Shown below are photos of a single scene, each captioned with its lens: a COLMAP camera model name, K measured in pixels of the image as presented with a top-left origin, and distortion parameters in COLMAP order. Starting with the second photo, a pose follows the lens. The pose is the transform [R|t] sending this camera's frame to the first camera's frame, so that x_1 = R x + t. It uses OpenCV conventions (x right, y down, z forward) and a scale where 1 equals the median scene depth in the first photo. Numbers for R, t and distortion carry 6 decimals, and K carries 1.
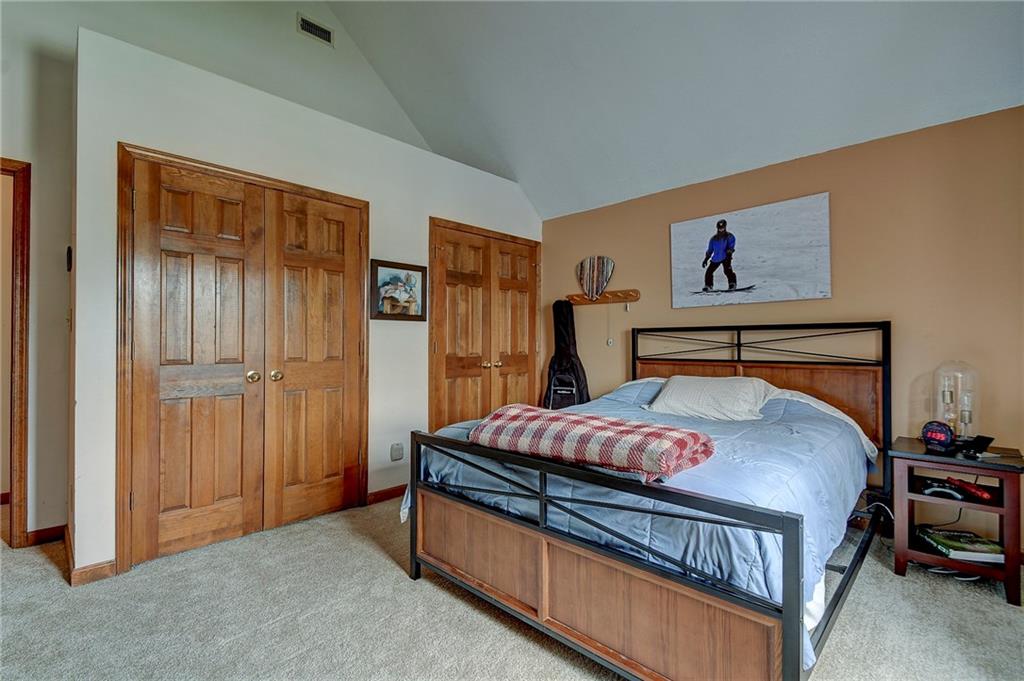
lens RADIAL K [[461.9, 0, 509.1], [0, 461.9, 340.6], [0, 0, 1]] dist [0.004119, -0.000356]
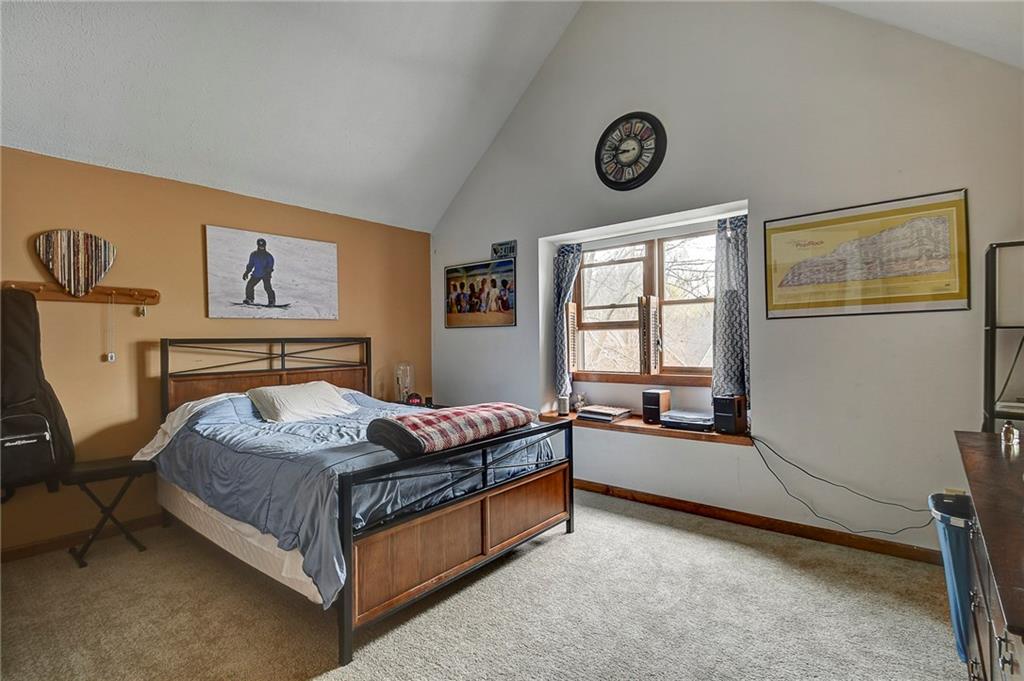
lens RADIAL K [[477.8, 0, 509.6], [0, 477.8, 339.7], [0, 0, 1]] dist [-0.003564, -0.000313]
pose [[-0.067851, 0.006905, 0.997672, -0.676081], [0.009029, 0.999939, -0.006307, -0.016222], [-0.997655, 0.008580, -0.067909, 0.507131]]
